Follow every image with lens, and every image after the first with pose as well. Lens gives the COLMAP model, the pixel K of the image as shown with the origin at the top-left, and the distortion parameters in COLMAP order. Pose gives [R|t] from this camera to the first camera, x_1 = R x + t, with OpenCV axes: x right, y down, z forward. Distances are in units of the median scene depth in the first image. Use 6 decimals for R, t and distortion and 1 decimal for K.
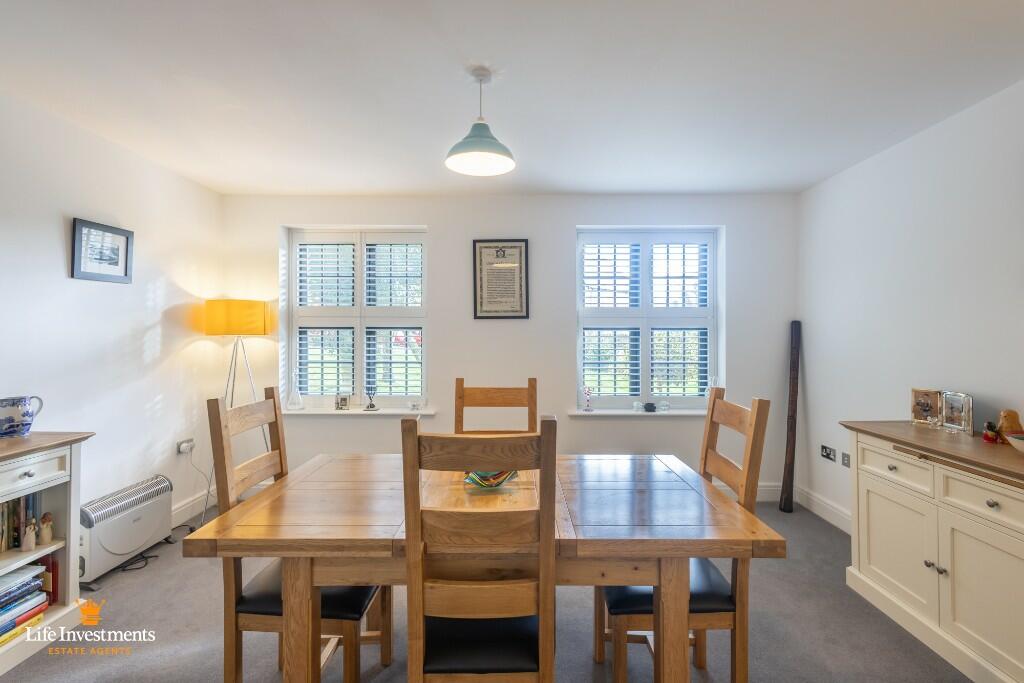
lens RADIAL K [[478.5, 0, 502.5], [0, 478.5, 333.6], [0, 0, 1]] dist [0.006829, -0.001798]
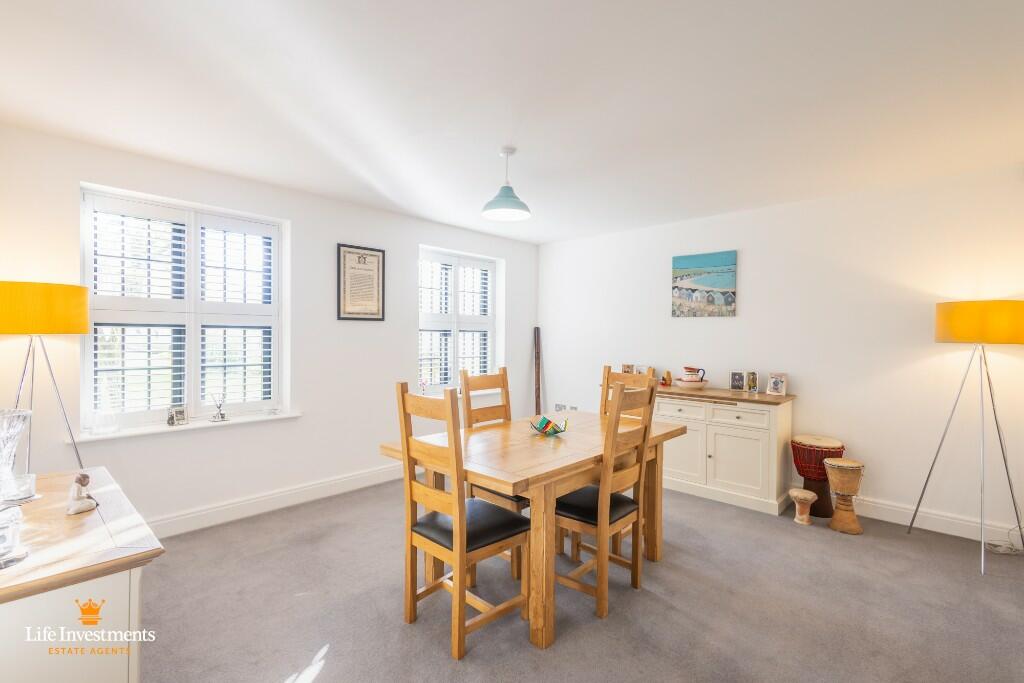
lens RADIAL K [[478.5, 0, 508.9], [0, 478.5, 337.0], [0, 0, 1]] dist [0.006829, -0.001798]
pose [[0.672787, 0.001996, 0.739833, -0.578872], [-0.007775, 0.999960, 0.004372, -0.000777], [-0.739795, -0.008694, 0.672776, 0.027484]]
